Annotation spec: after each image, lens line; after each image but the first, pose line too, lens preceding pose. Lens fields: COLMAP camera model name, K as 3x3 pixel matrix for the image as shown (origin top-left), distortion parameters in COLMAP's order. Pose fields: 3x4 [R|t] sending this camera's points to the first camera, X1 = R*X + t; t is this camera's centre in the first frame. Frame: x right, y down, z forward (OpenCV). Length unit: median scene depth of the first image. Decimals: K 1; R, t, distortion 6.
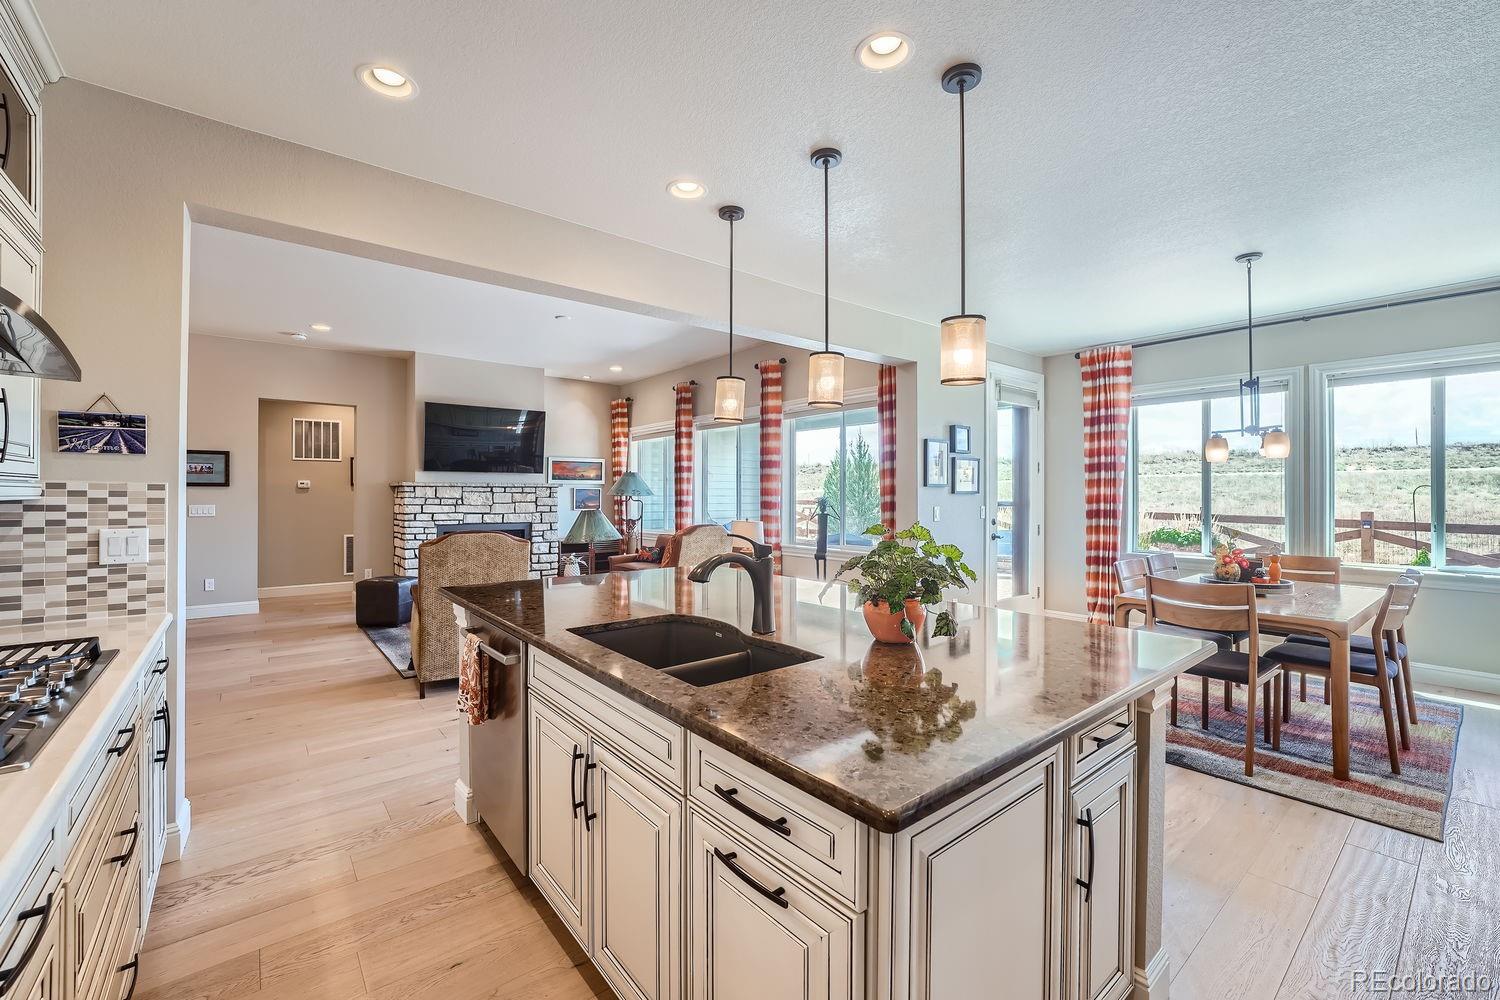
lens RADIAL K [[611.7, 0, 739.0], [0, 611.7, 492.5], [0, 0, 1]] dist [-0.026579, 0.006408]
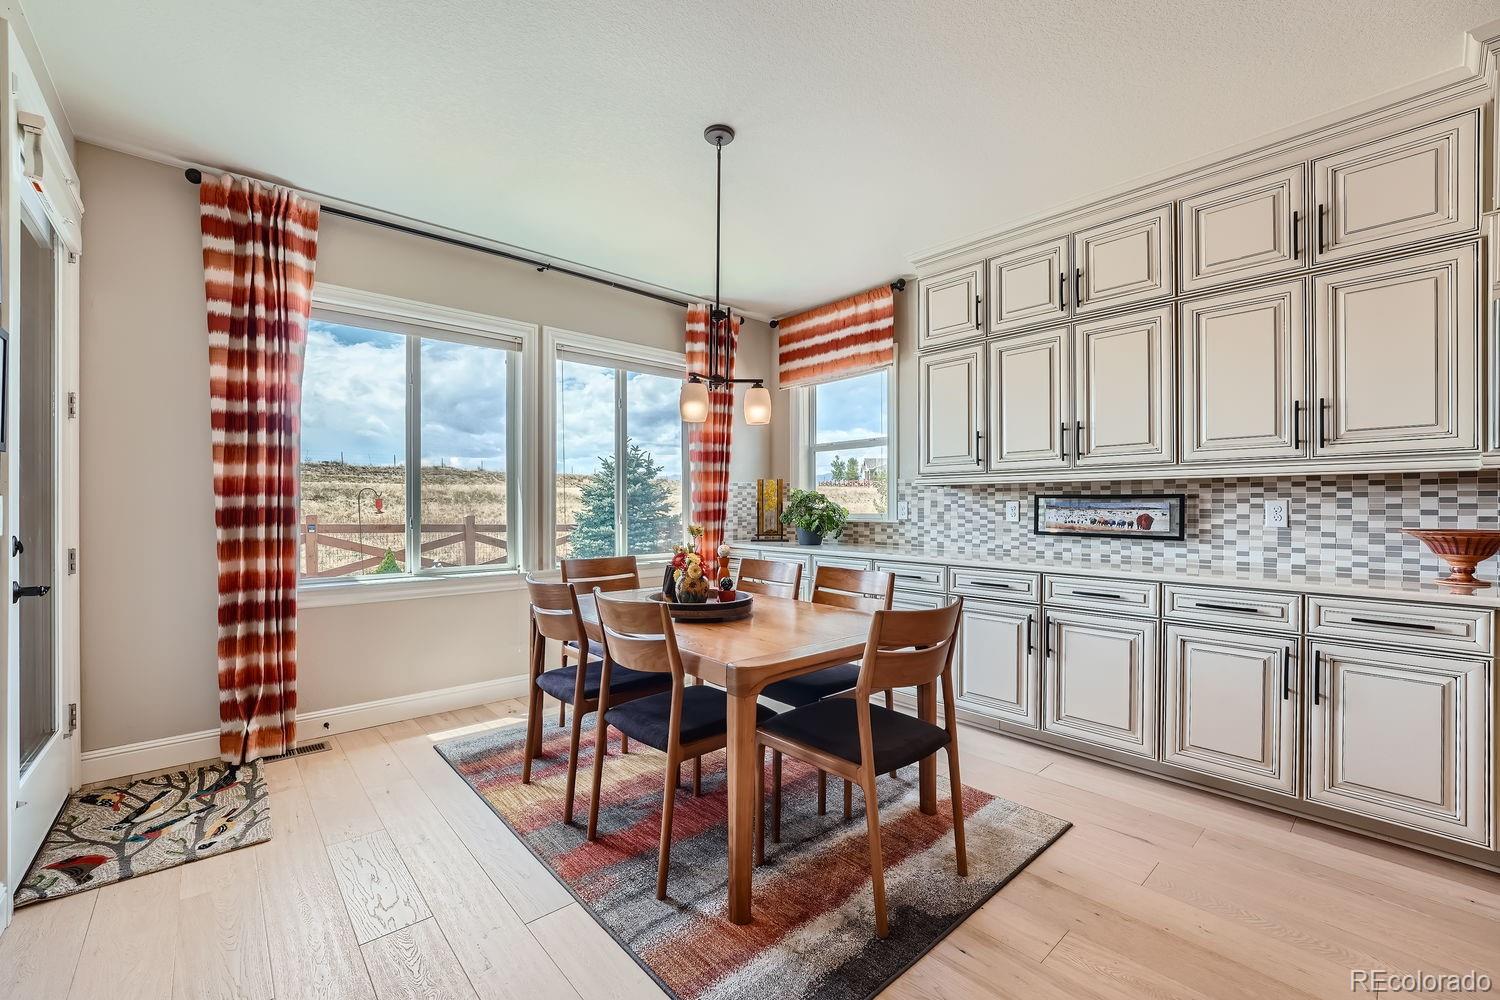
lens RADIAL K [[611.7, 0, 747.0], [0, 611.7, 507.0], [0, 0, 1]] dist [-0.026579, 0.006408]
pose [[-0.050372, -0.002553, 0.998727, 0.068606], [-0.002161, 0.999995, 0.002447, 0.020278], [-0.998728, -0.002035, -0.050377, 0.497493]]
